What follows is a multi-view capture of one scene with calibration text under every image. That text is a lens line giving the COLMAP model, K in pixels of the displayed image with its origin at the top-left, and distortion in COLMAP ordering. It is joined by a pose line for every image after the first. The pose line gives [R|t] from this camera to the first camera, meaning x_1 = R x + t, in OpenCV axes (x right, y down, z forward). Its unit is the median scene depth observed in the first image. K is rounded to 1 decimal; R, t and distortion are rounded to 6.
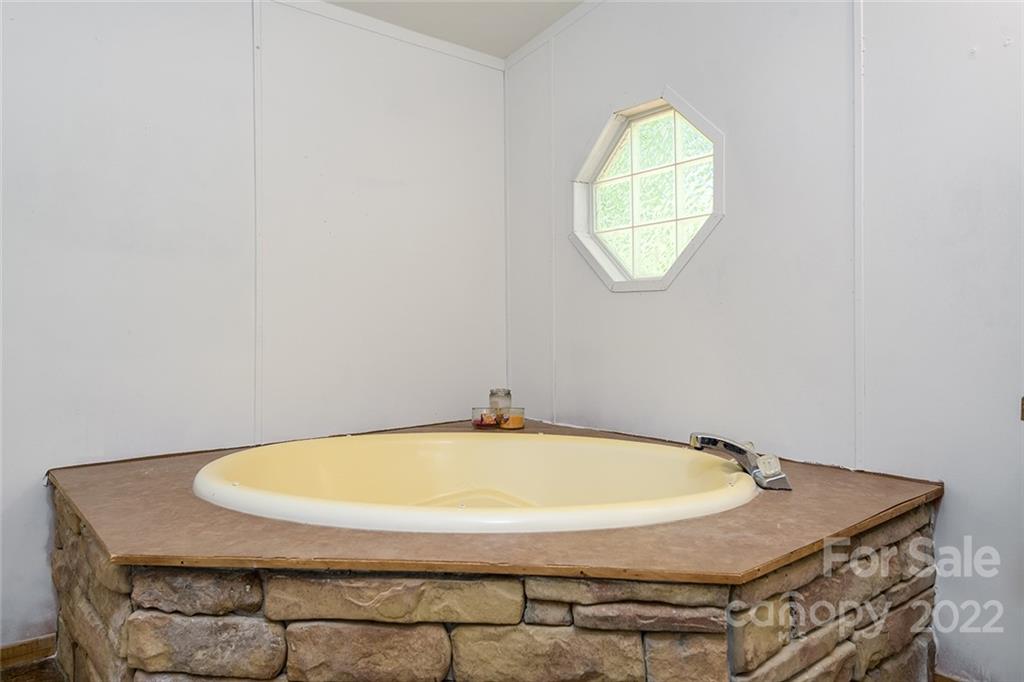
lens RADIAL K [[647.8, 0, 513.2], [0, 647.8, 338.1], [0, 0, 1]] dist [0.008676, 0.000634]
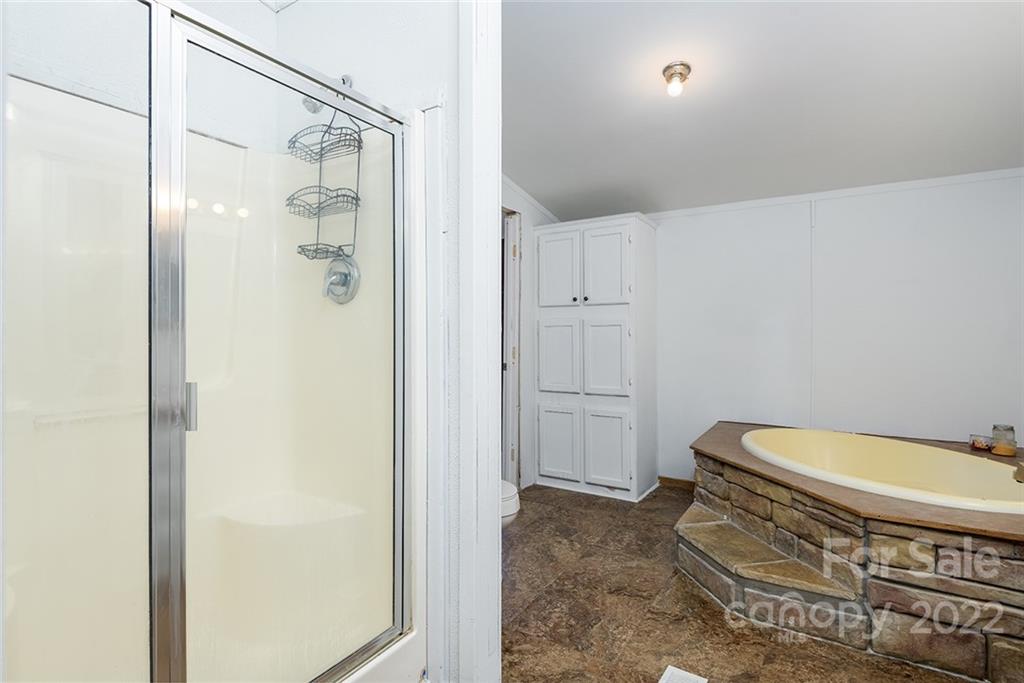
lens RADIAL K [[496.8, 0, 512.3], [0, 496.8, 336.4], [0, 0, 1]] dist [0.001132, -0.007047]
pose [[0.313504, 0.010087, -0.949533, 1.492129], [-0.015626, 0.999863, 0.005463, -0.220531], [0.949458, 0.013125, 0.313619, -0.651169]]
